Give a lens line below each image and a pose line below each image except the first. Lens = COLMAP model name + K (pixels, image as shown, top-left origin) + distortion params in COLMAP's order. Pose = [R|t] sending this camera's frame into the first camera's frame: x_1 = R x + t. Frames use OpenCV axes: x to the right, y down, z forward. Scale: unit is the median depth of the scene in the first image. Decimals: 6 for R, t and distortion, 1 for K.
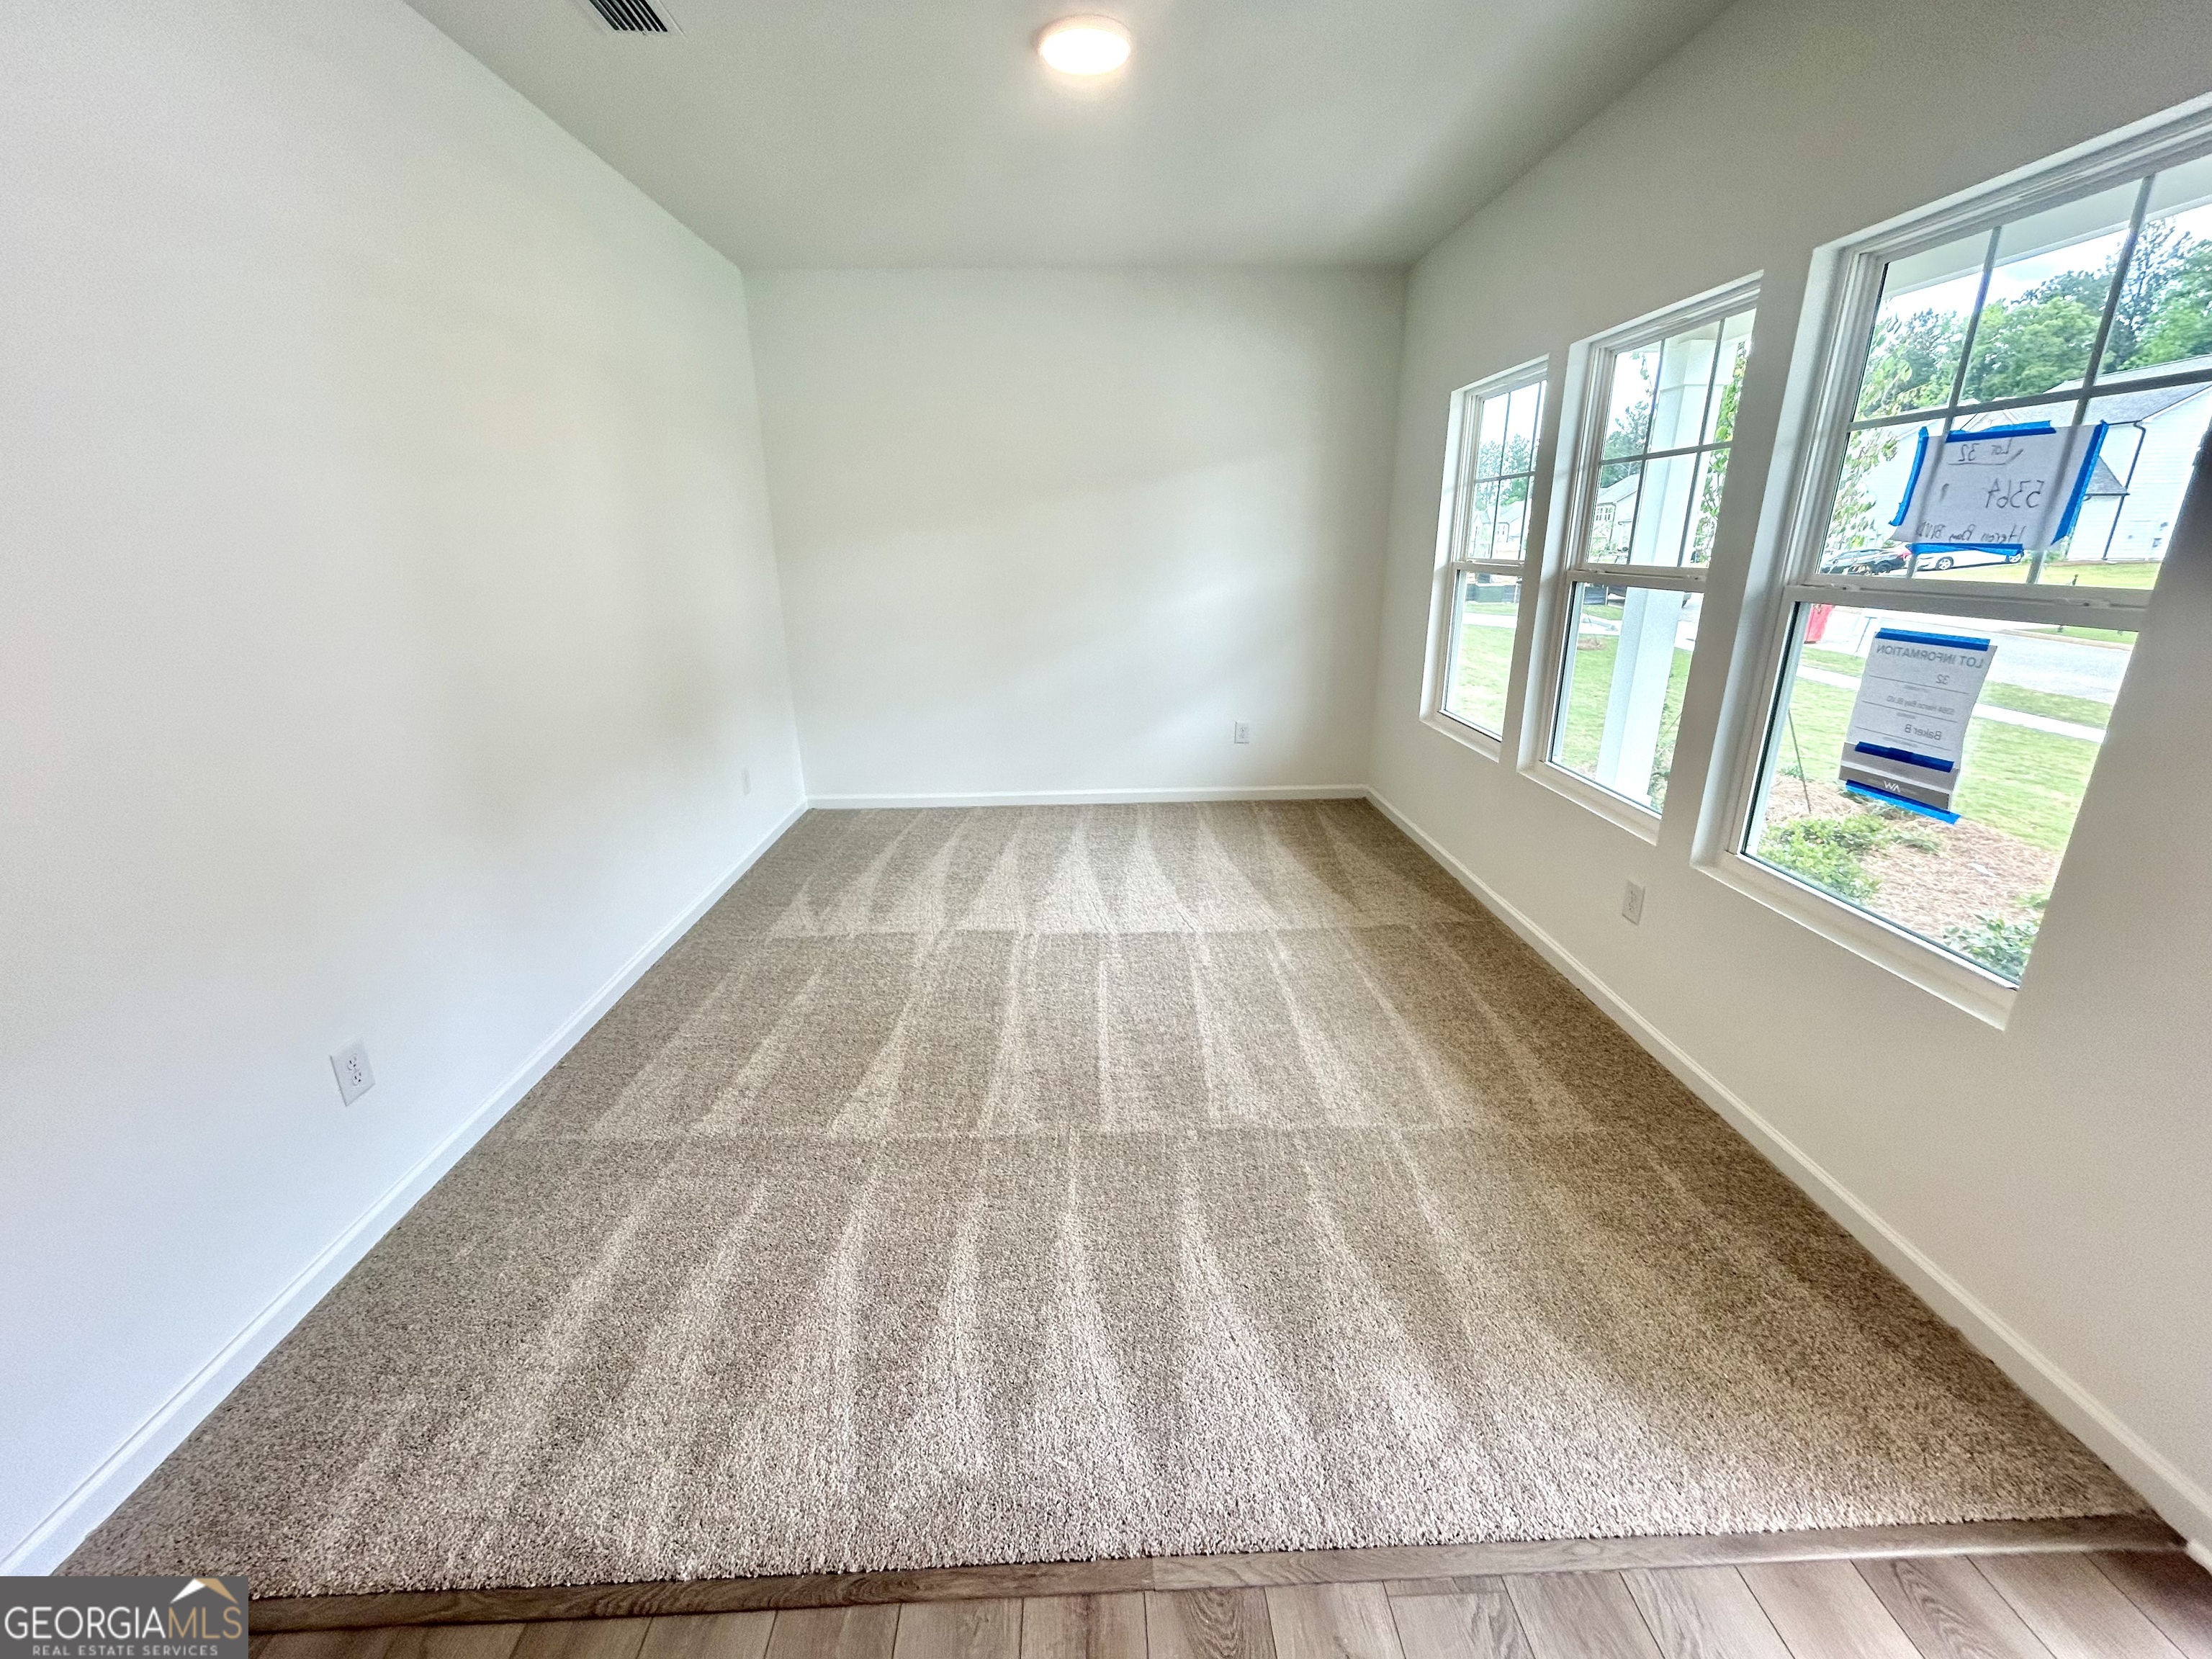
lens RADIAL K [[882.2, 0, 1115.3], [0, 882.2, 816.3], [0, 0, 1]] dist [0.000747, 0.000767]
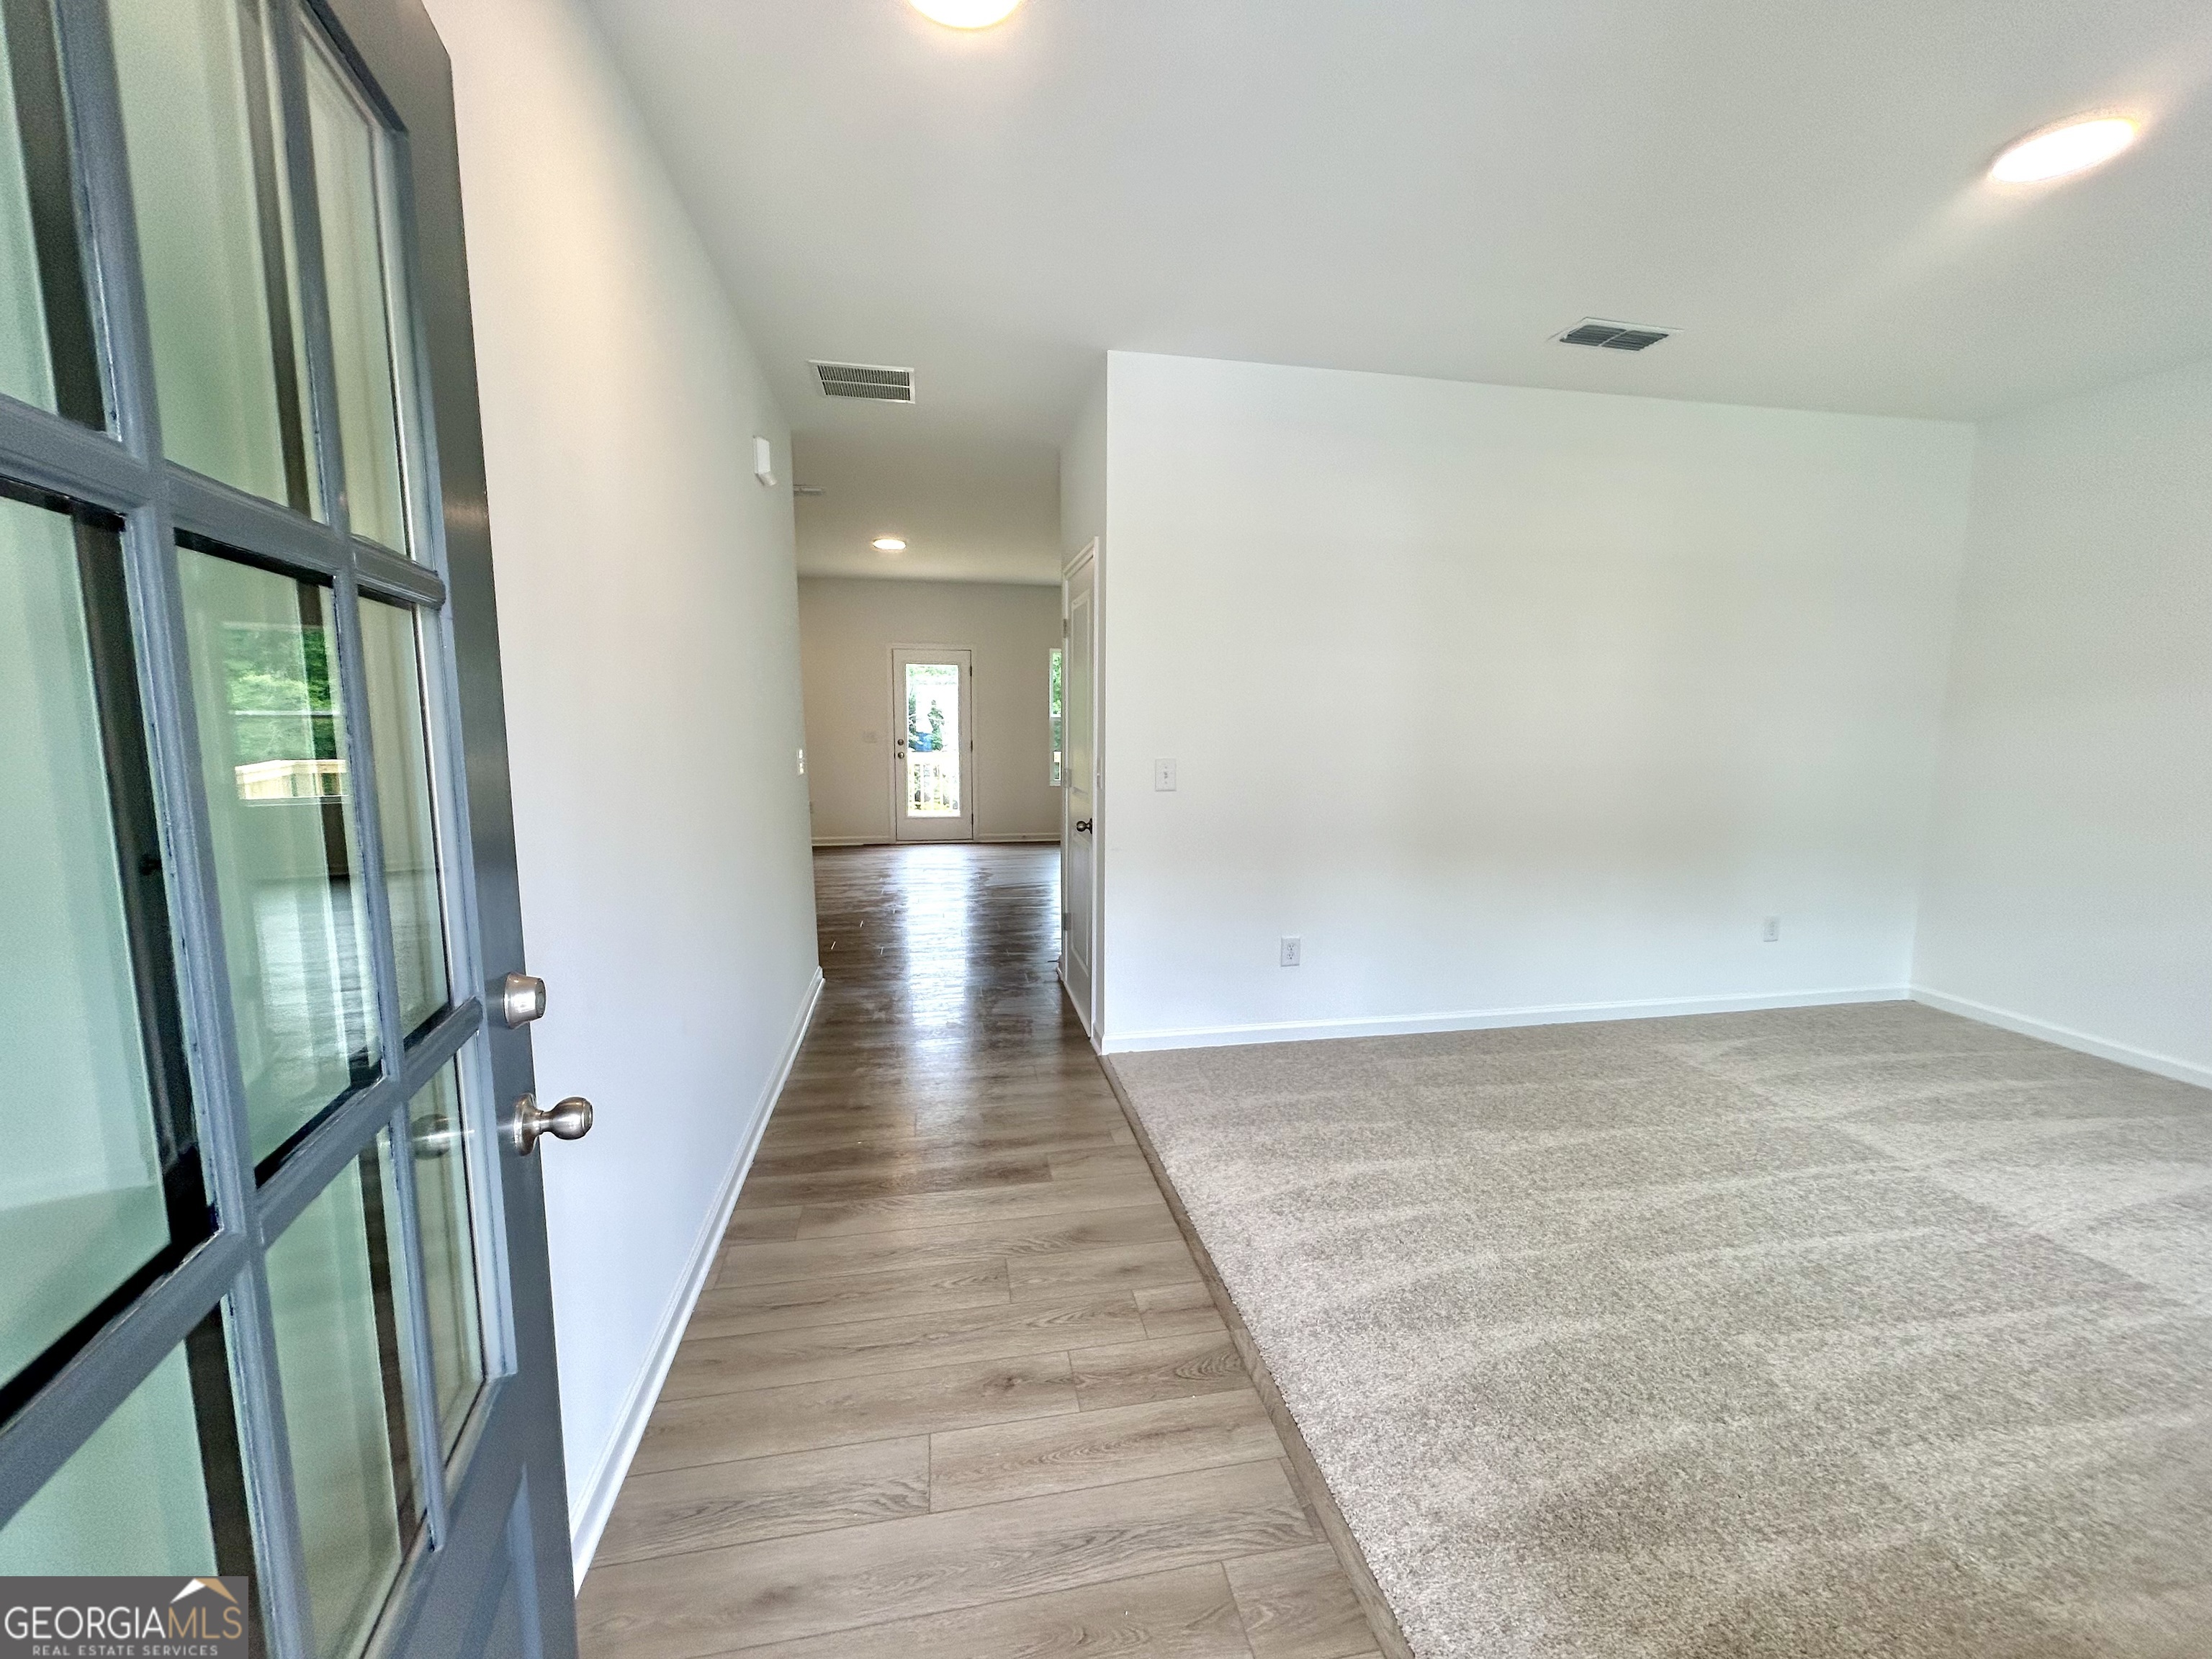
lens RADIAL K [[882.2, 0, 1107.1], [0, 882.2, 820.4], [0, 0, 1]] dist [0.000747, 0.000767]
pose [[0.168815, 0.133918, -0.976508, 0.668807], [-0.303775, 0.949570, 0.077709, -0.007729], [0.937669, 0.283520, 0.200982, 0.120040]]
